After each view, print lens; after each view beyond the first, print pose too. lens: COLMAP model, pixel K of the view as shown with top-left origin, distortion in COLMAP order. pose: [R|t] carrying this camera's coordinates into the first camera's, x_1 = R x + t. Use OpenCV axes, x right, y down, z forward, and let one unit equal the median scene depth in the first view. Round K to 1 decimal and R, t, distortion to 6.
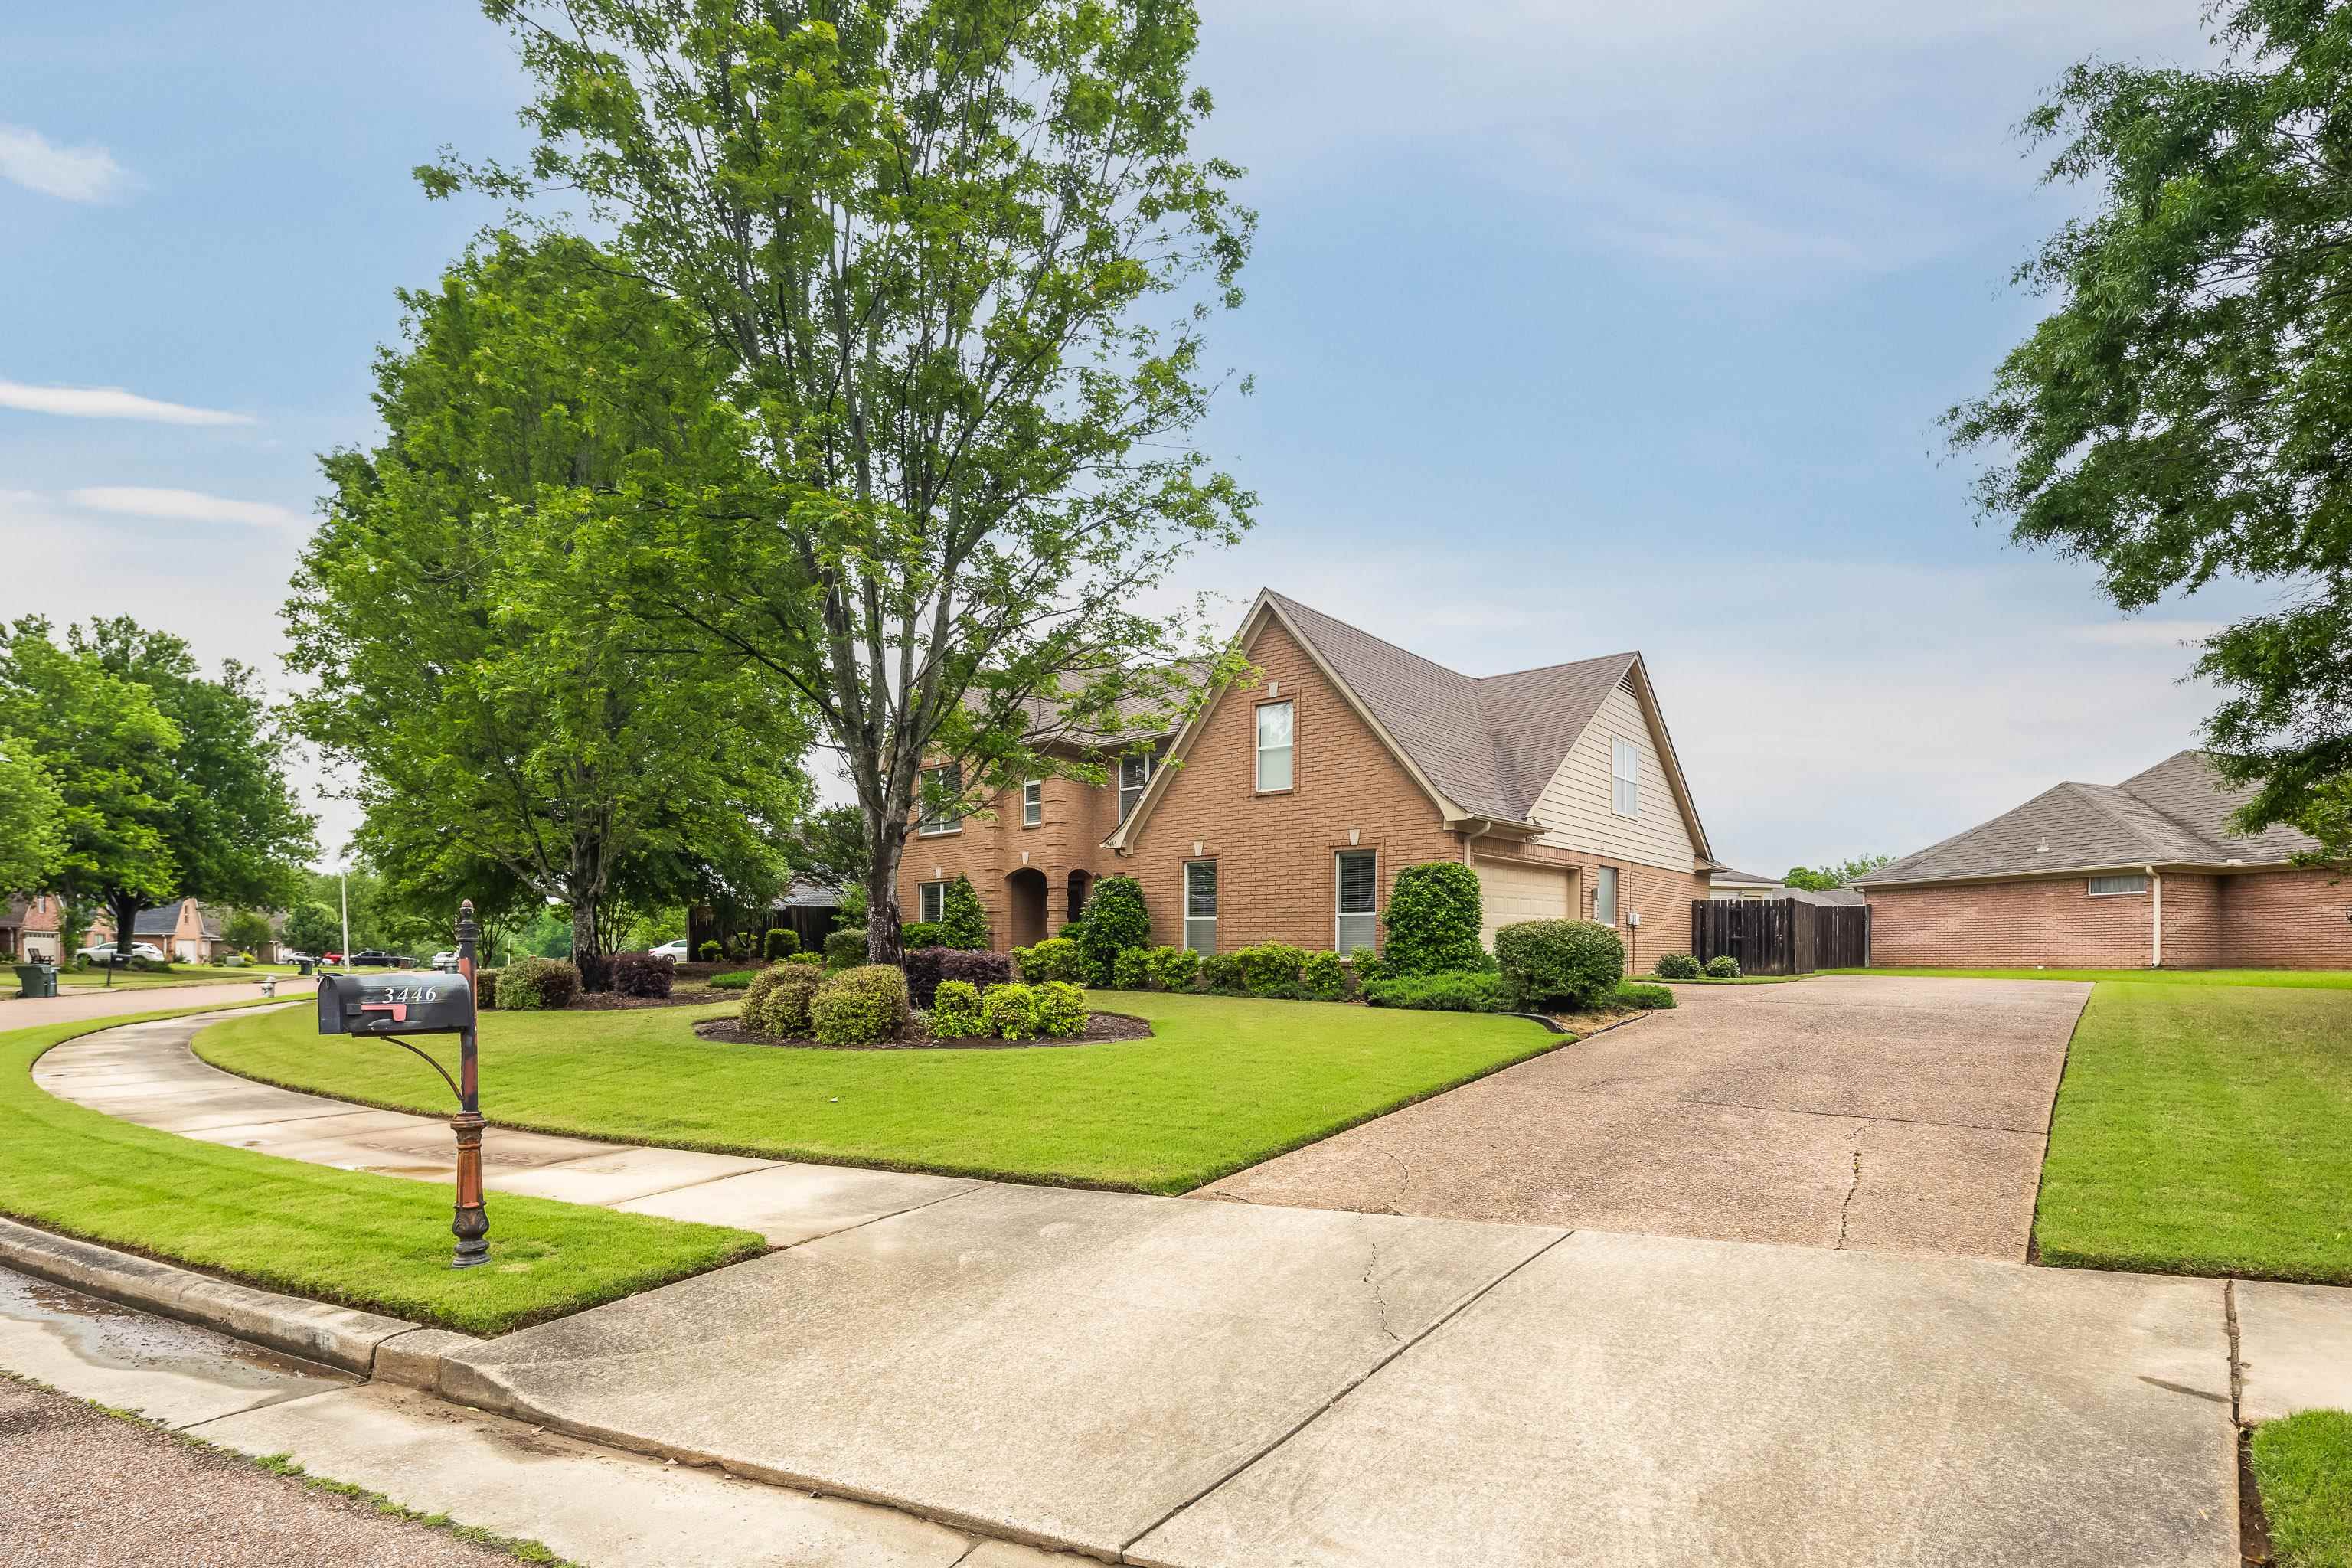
lens RADIAL K [[1139.6, 0, 1176.0], [0, 1139.6, 784.0], [0, 0, 1]] dist [-0.000541, -0.000401]
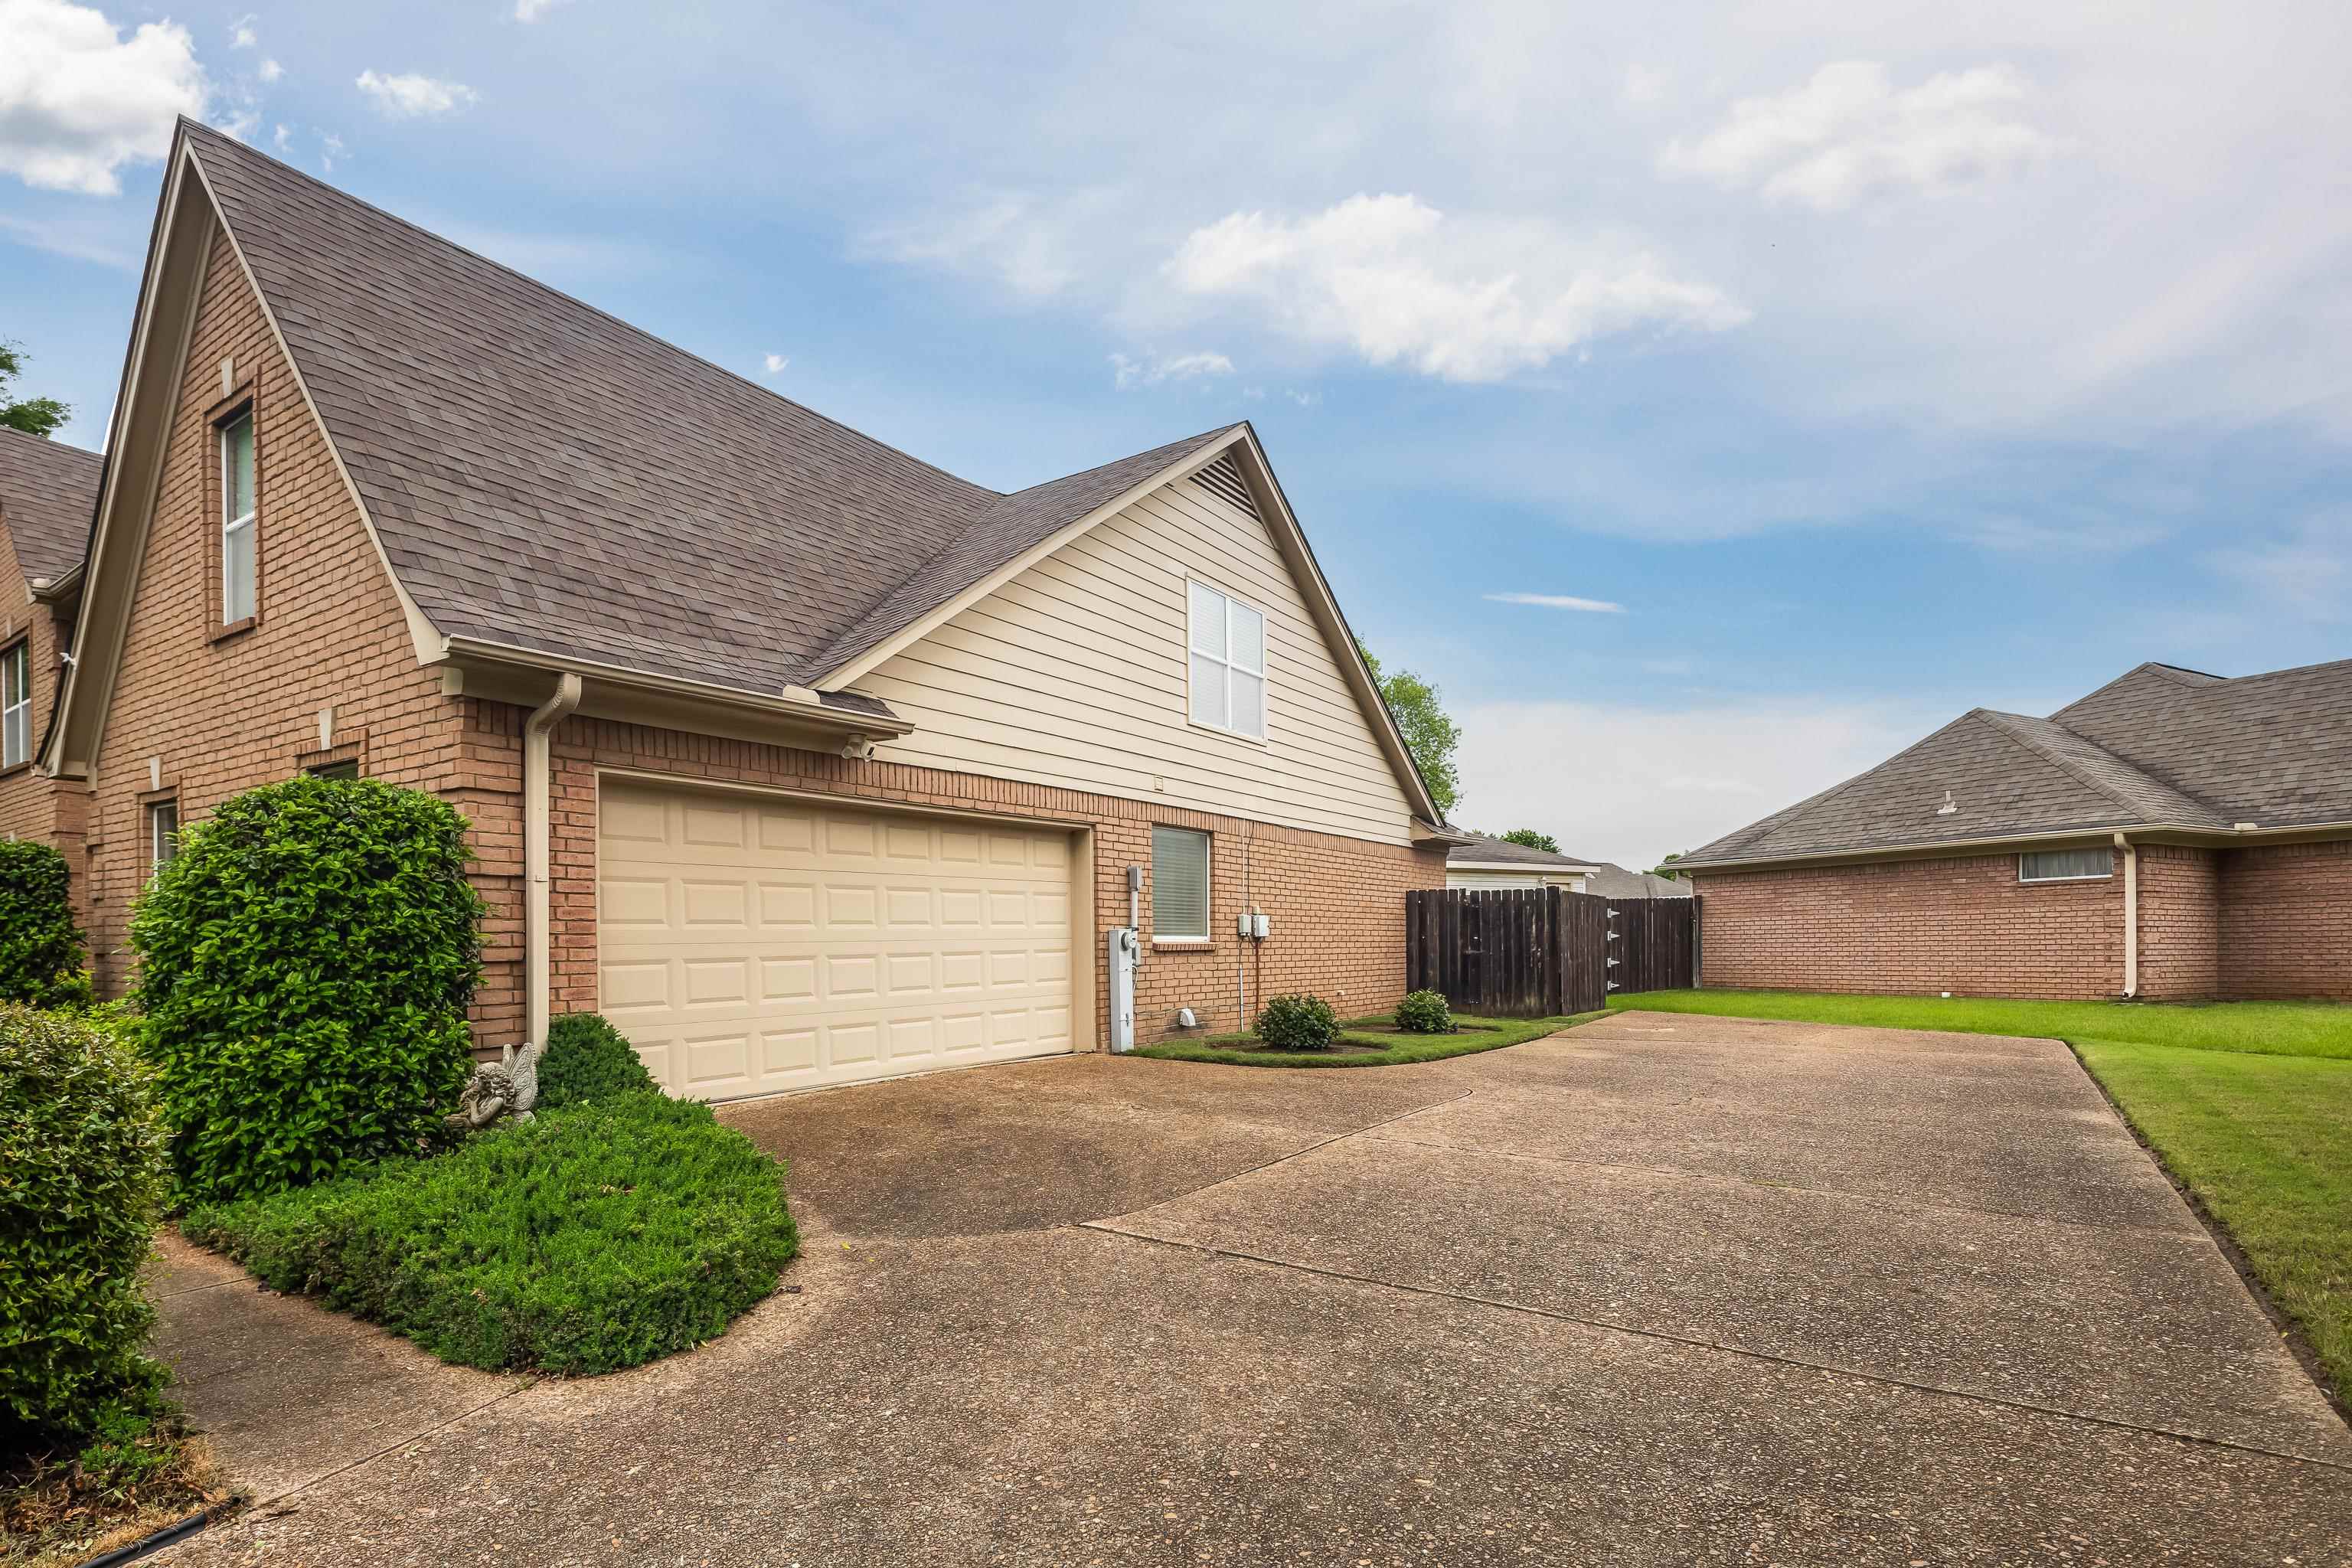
lens RADIAL K [[1142.1, 0, 1171.7], [0, 1142.1, 752.5], [0, 0, 1]] dist [-0.001757, -0.001348]
pose [[0.996720, 0.008423, 0.080489, 0.290986], [-0.006979, 0.999810, -0.018201, 0.042300], [-0.080627, 0.017580, 0.996589, 0.419982]]
